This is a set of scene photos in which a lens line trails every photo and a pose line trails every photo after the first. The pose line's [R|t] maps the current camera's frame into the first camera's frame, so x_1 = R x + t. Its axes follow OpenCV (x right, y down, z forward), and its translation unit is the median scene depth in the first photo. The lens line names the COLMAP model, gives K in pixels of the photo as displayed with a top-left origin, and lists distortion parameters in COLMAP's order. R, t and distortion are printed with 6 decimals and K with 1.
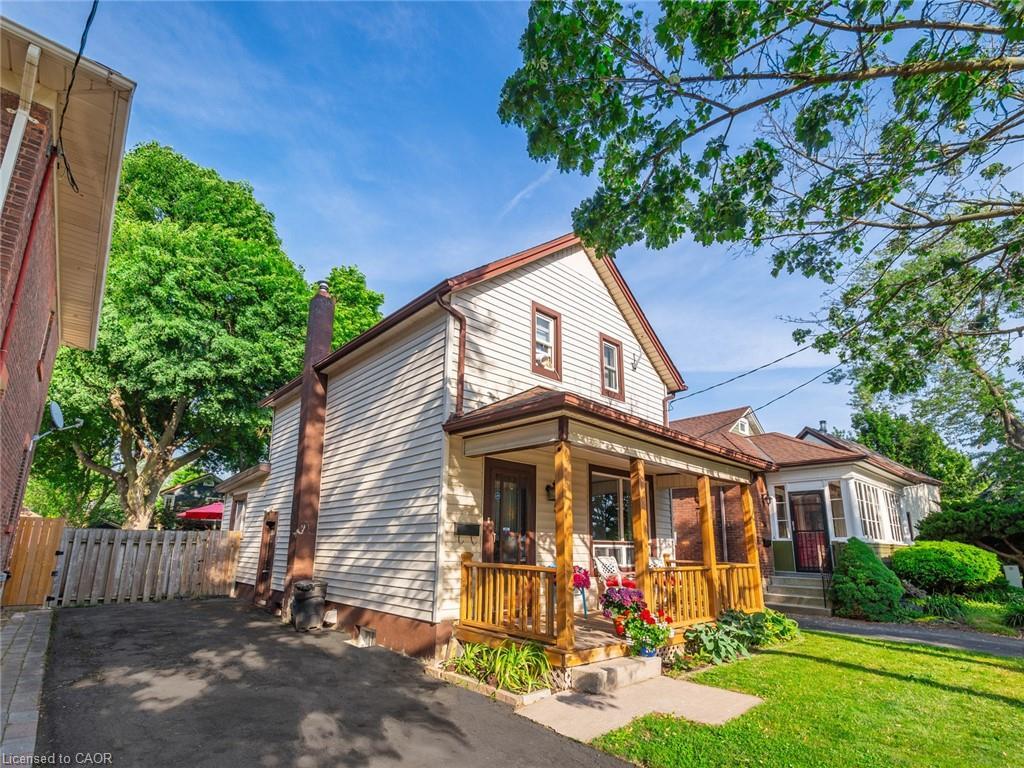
lens RADIAL K [[482.6, 0, 513.0], [0, 482.6, 444.2], [0, 0, 1]] dist [-0.012798, 0.001974]
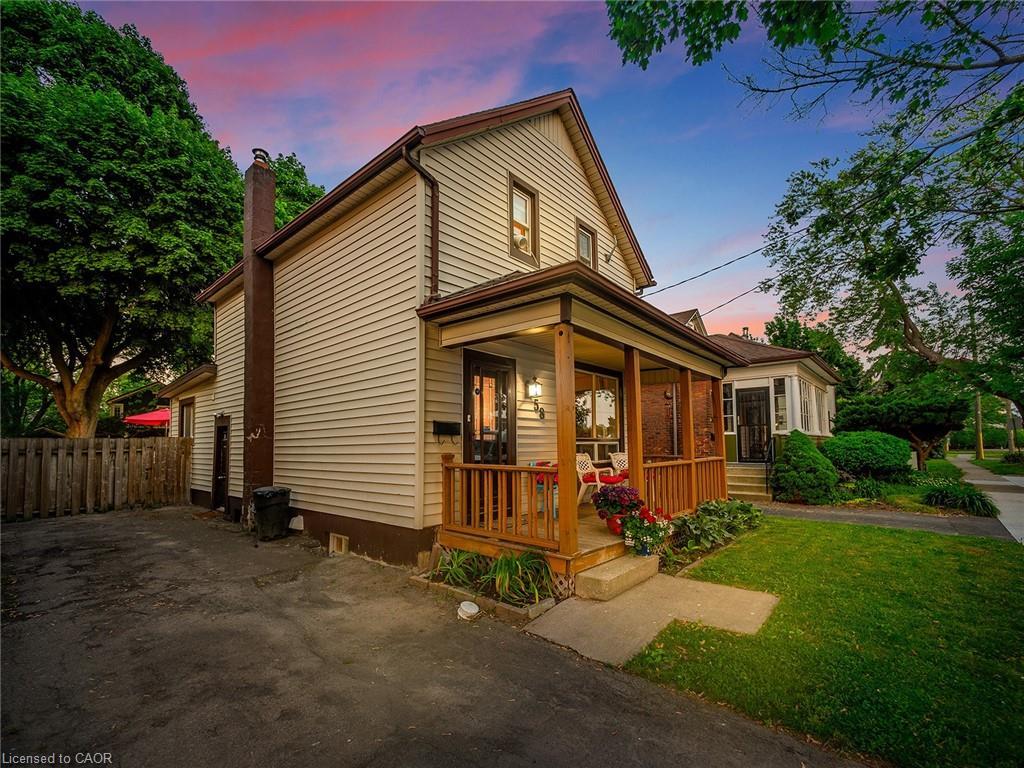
lens RADIAL K [[437.7, 0, 506.9], [0, 437.7, 421.7], [0, 0, 1]] dist [-0.008974, 0.001097]
pose [[0.994142, -0.019132, 0.106377, -0.049243], [0.002269, 0.987686, 0.156433, 0.024355], [-0.108059, -0.155275, 0.981943, 0.126790]]
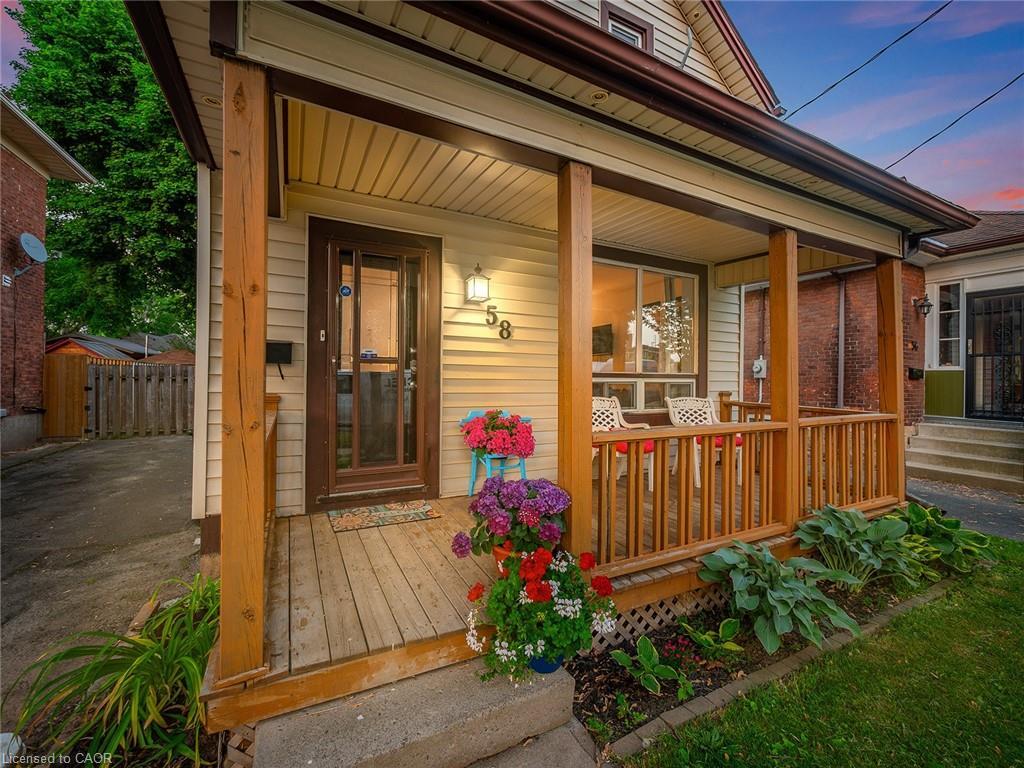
lens RADIAL K [[437.7, 0, 520.4], [0, 437.7, 371.3], [0, 0, 1]] dist [-0.008974, 0.001097]
pose [[0.968416, -0.007596, -0.249226, 0.210157], [0.055515, 0.981015, 0.185815, 0.085582], [0.243083, -0.193782, 0.950452, 0.420034]]
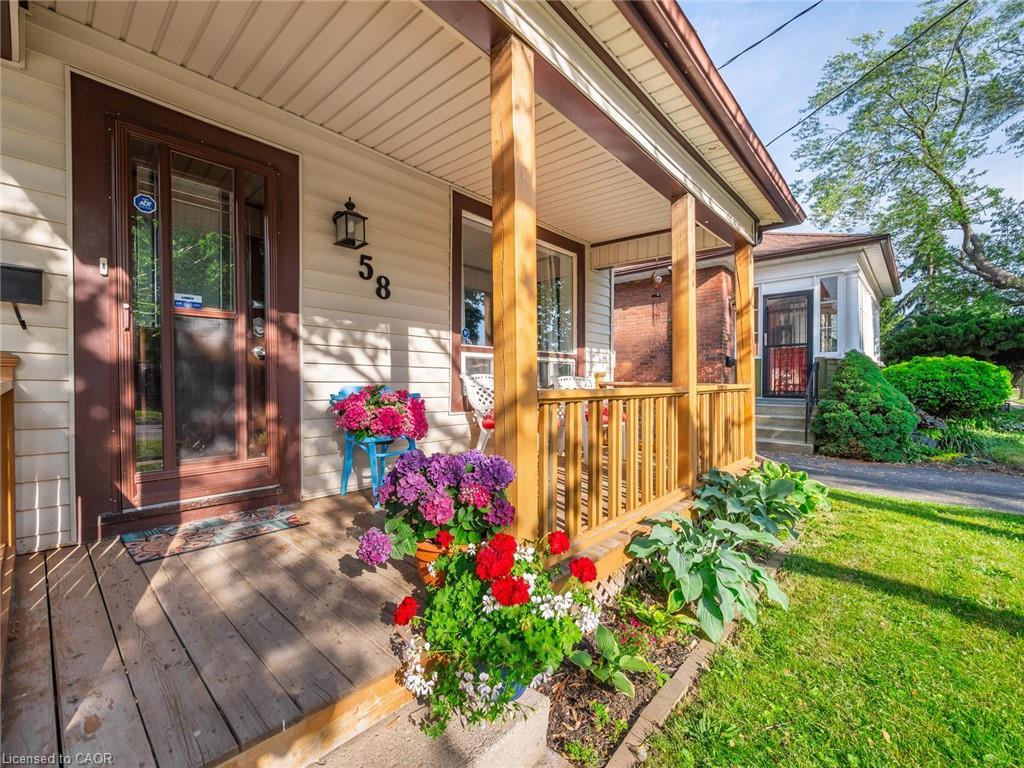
lens RADIAL K [[437.7, 0, 516.4], [0, 437.7, 385.1], [0, 0, 1]] dist [-0.008974, 0.001097]
pose [[0.994724, -0.015280, 0.101443, 0.156547], [-0.007139, 0.976138, 0.217033, 0.125142], [-0.102339, -0.216612, 0.970879, 0.468290]]
